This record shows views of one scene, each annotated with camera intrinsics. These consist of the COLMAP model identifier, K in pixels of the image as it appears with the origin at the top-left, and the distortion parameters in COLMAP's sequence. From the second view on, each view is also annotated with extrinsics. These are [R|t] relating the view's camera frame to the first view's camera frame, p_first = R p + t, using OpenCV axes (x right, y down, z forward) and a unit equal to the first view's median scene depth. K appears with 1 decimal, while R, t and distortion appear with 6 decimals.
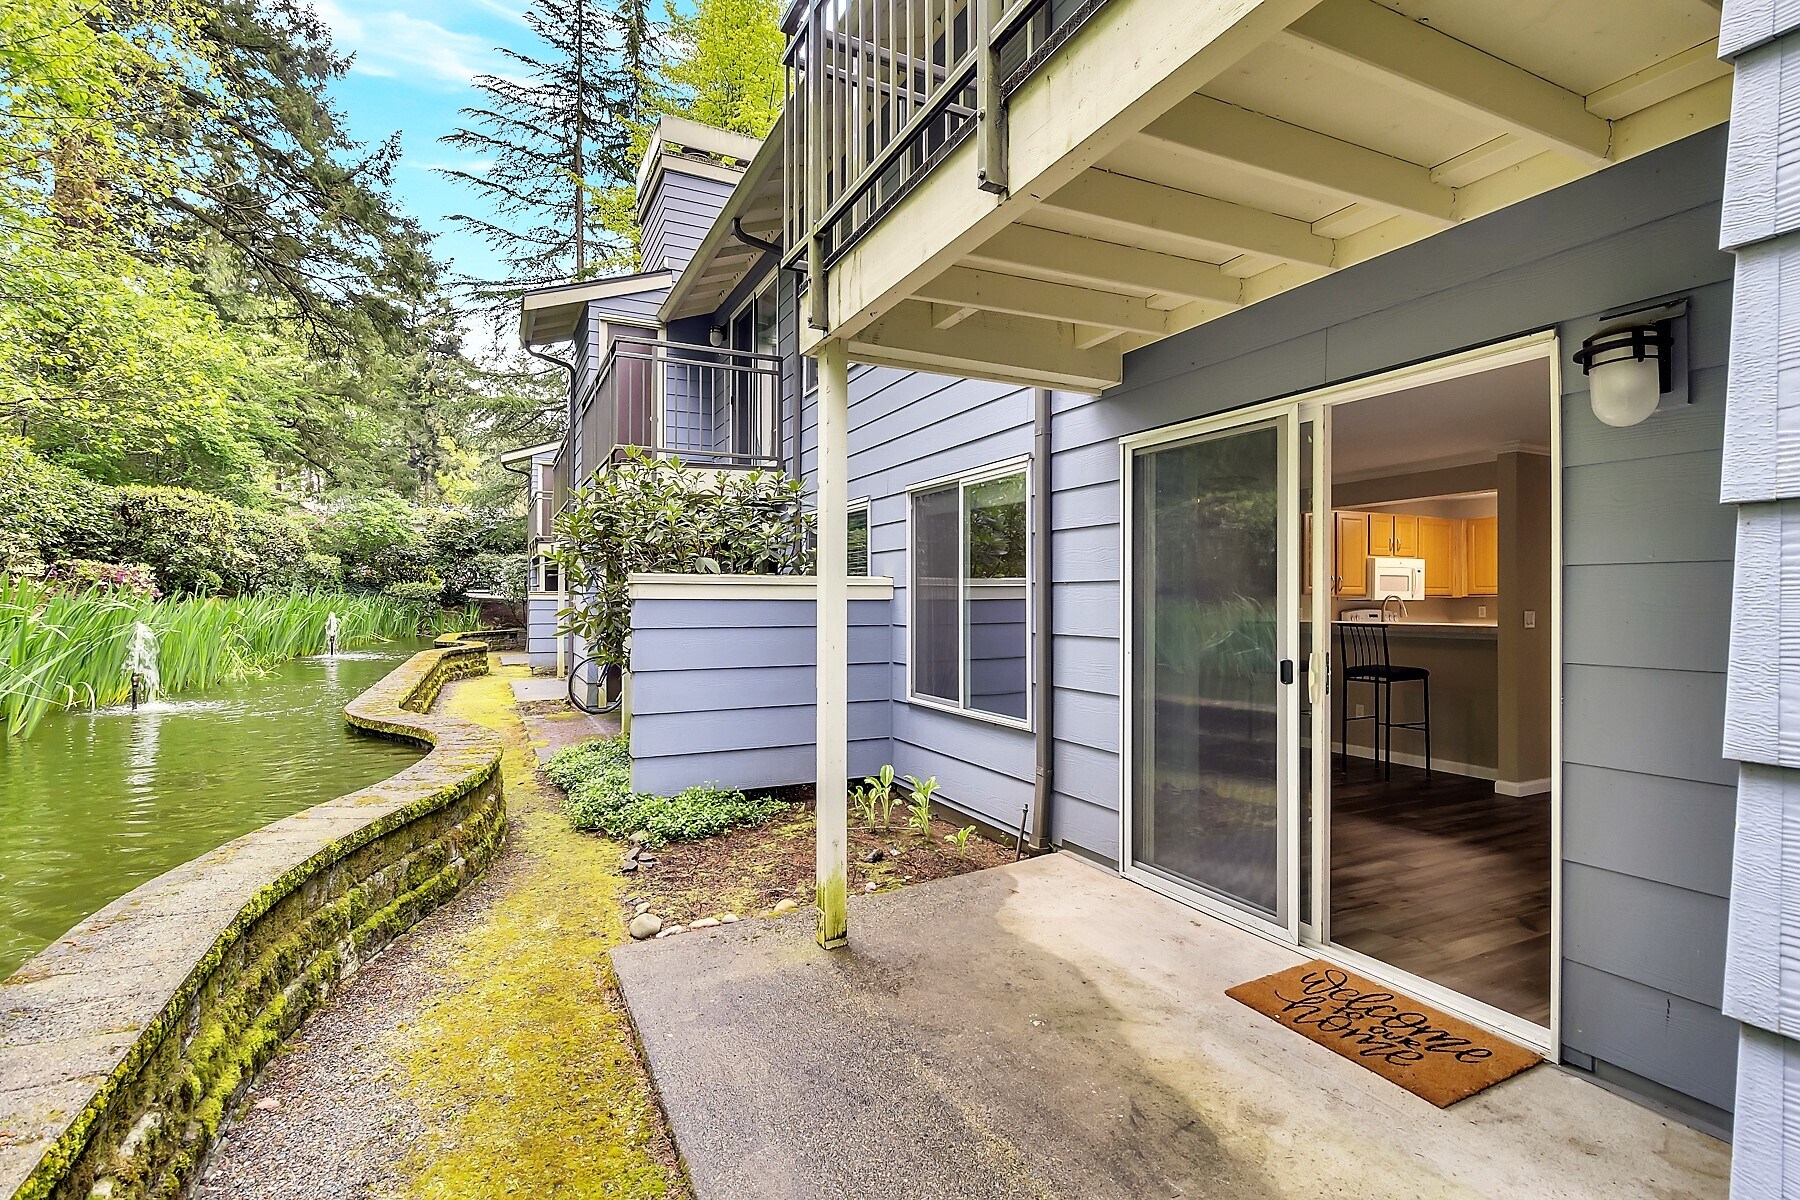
lens RADIAL K [[875.2, 0, 905.7], [0, 875.2, 603.2], [0, 0, 1]] dist [0.008986, 0.001296]
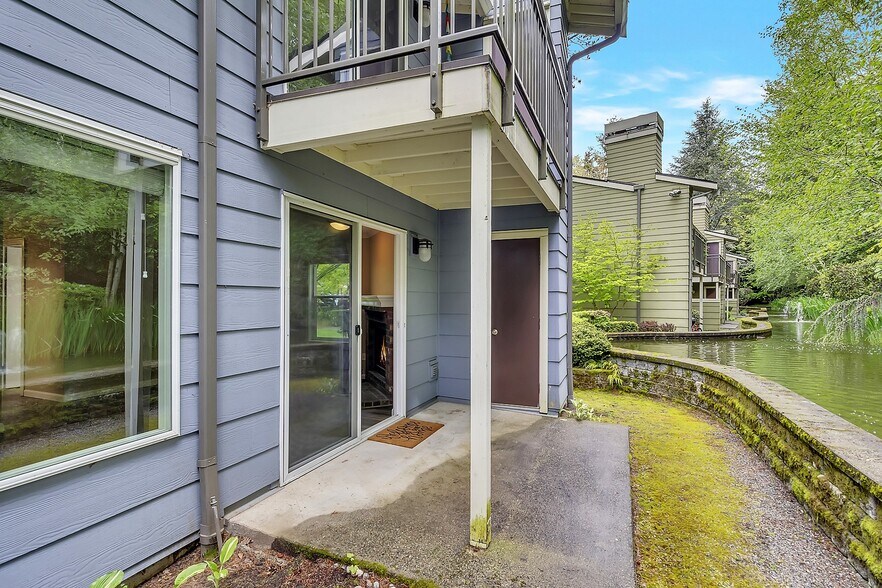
lens RADIAL K [[428.8, 0, 441.5], [0, 428.8, 295.8], [0, 0, 1]] dist [0.008986, 0.001296]
pose [[-0.662167, 0.001504, 0.749355, -0.487804], [-0.003134, 0.999984, -0.004777, -0.009147], [-0.749350, -0.005511, -0.662151, 1.303515]]
